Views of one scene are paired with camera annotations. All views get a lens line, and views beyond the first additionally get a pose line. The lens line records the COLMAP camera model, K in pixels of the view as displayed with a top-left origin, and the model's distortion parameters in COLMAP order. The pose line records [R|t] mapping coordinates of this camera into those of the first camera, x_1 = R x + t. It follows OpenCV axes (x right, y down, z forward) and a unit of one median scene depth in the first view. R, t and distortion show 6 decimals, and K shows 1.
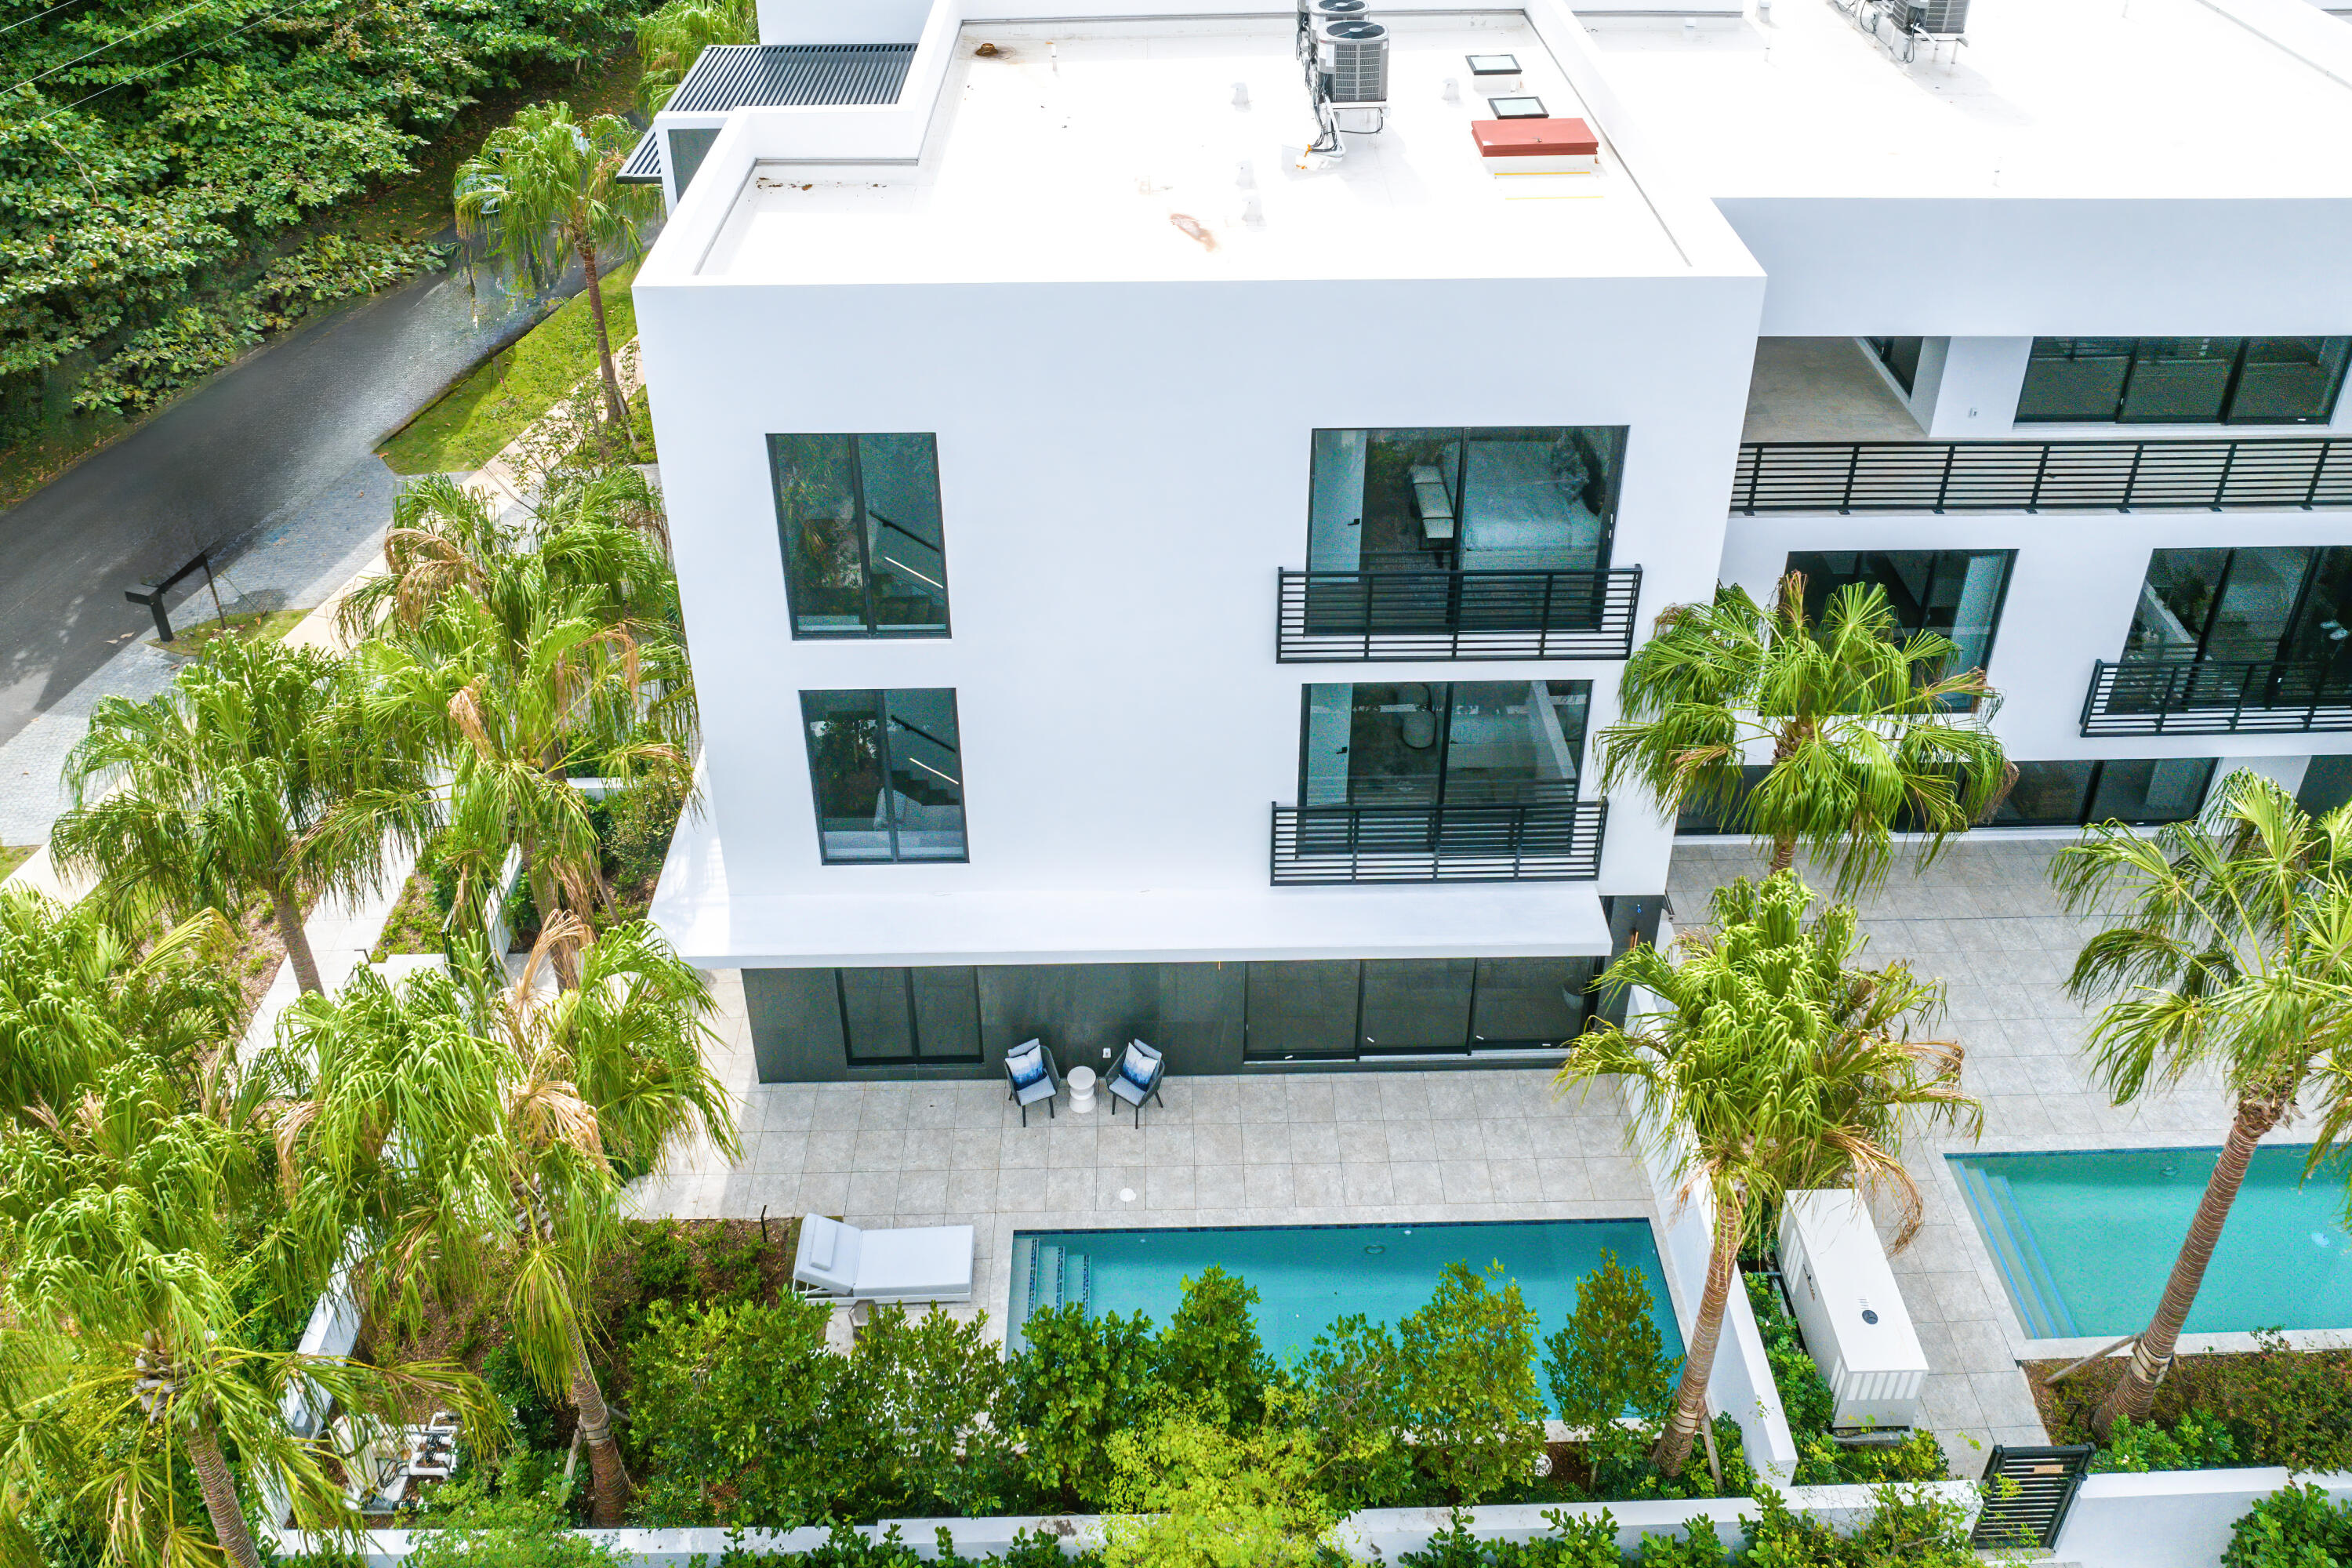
lens RADIAL K [[1682.6, 0, 1176.7], [0, 1682.6, 389.4], [0, 0, 1]] dist [-0.024558, 0.004082]
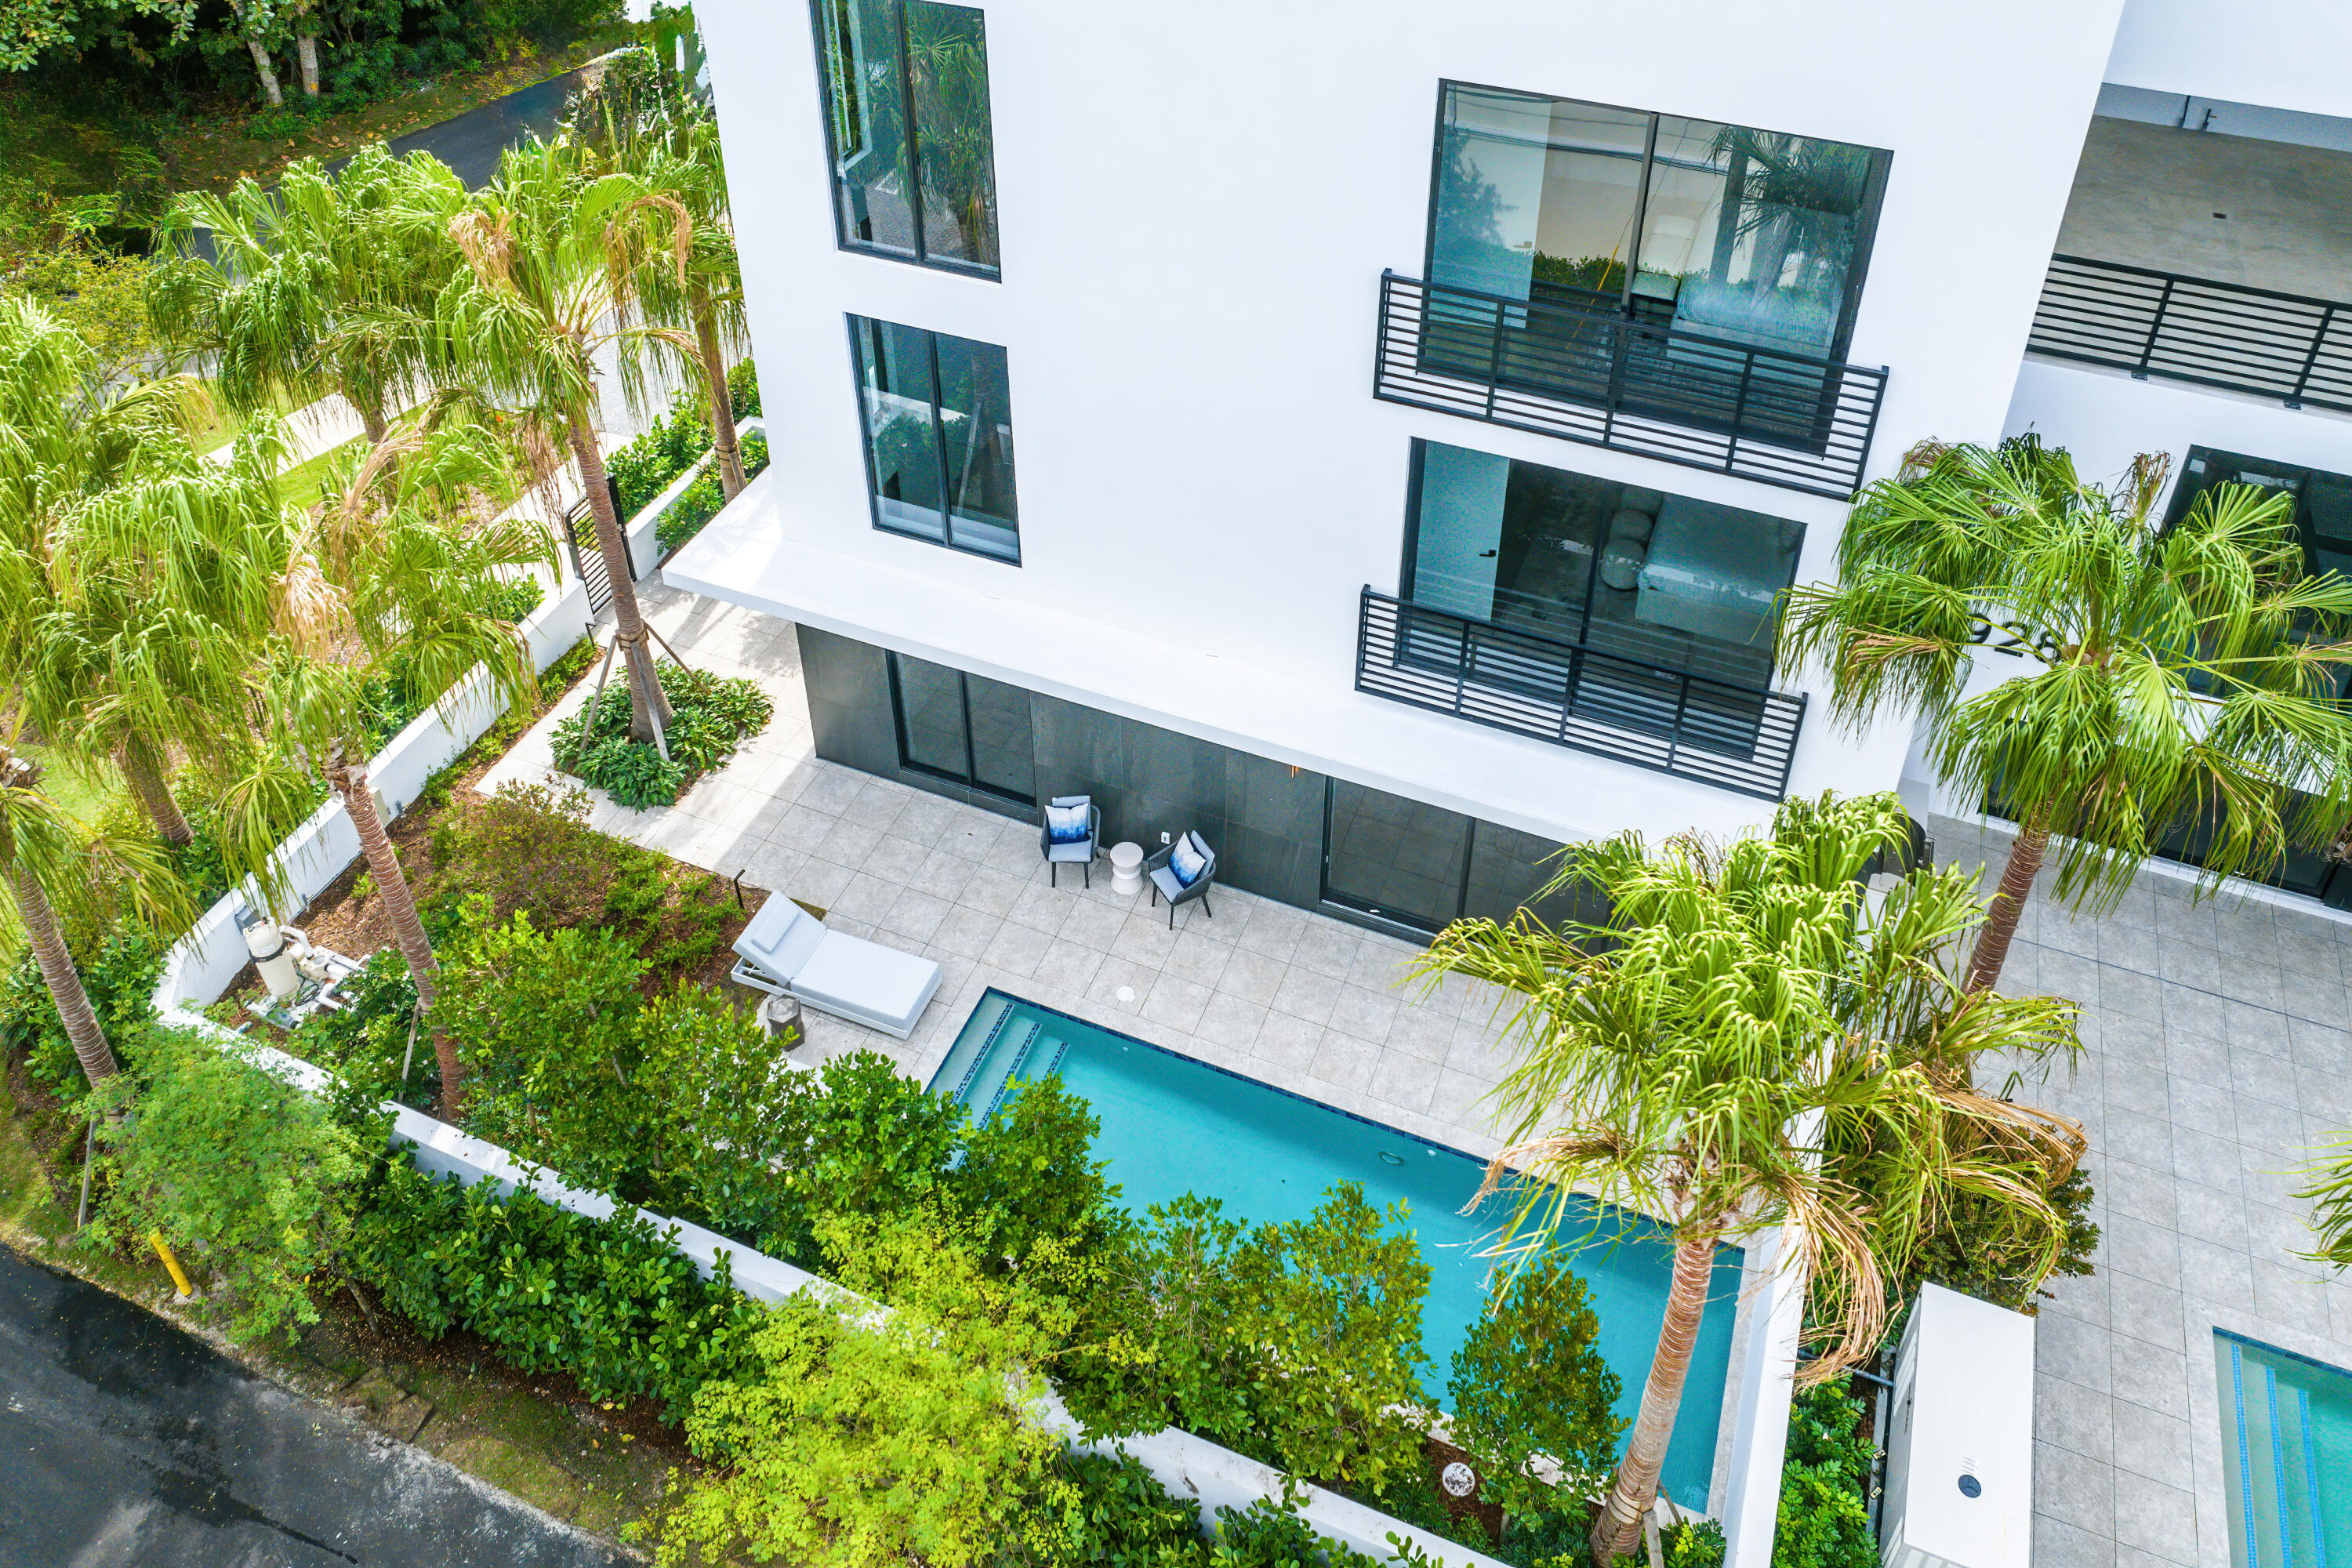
lens RADIAL K [[1682.6, 0, 1176.7], [0, 1682.6, 389.4], [0, 0, 1]] dist [-0.024558, 0.004082]
pose [[0.921861, 0.215613, -0.321999, 0.210208], [-0.190063, 0.975682, 0.109186, 0.085766], [0.337710, -0.039454, 0.940423, 0.225388]]
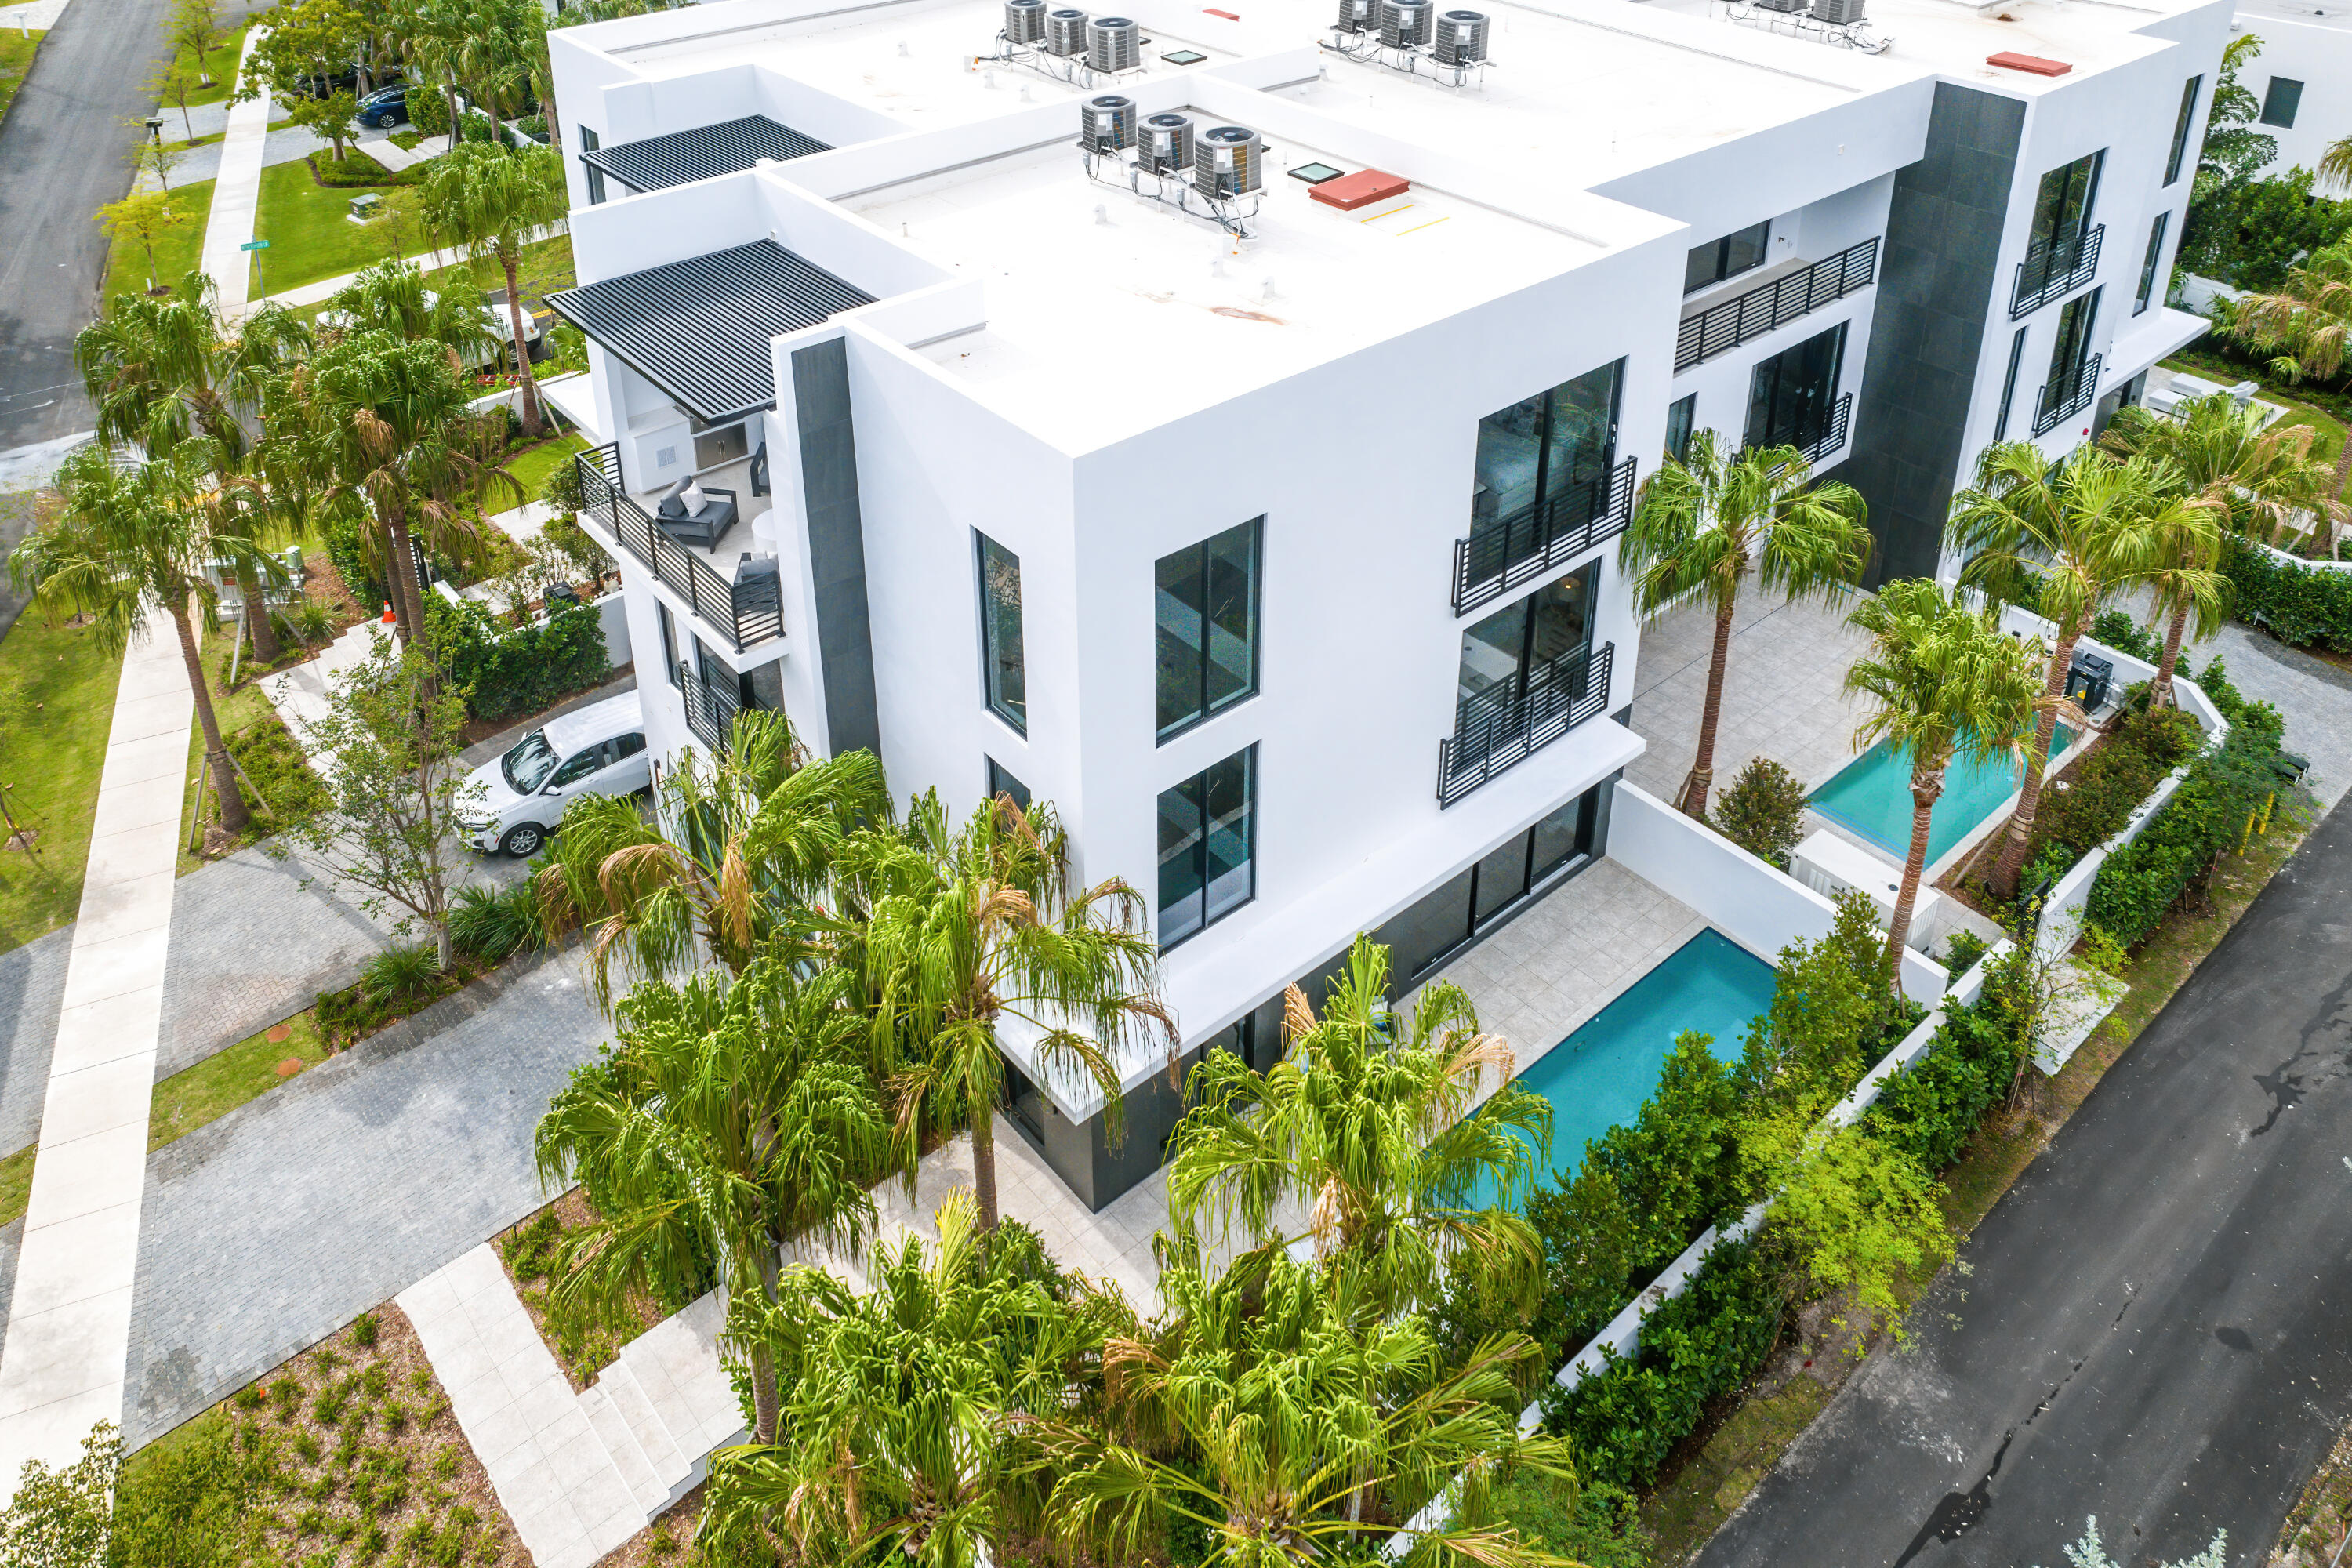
lens RADIAL K [[1682.6, 0, 1176.7], [0, 1682.6, 389.4], [0, 0, 1]] dist [-0.024558, 0.004082]
pose [[0.786360, -0.273527, 0.553914, -0.704187], [0.308186, 0.950788, 0.031992, -0.097456], [-0.535406, 0.145551, 0.831959, 0.036289]]
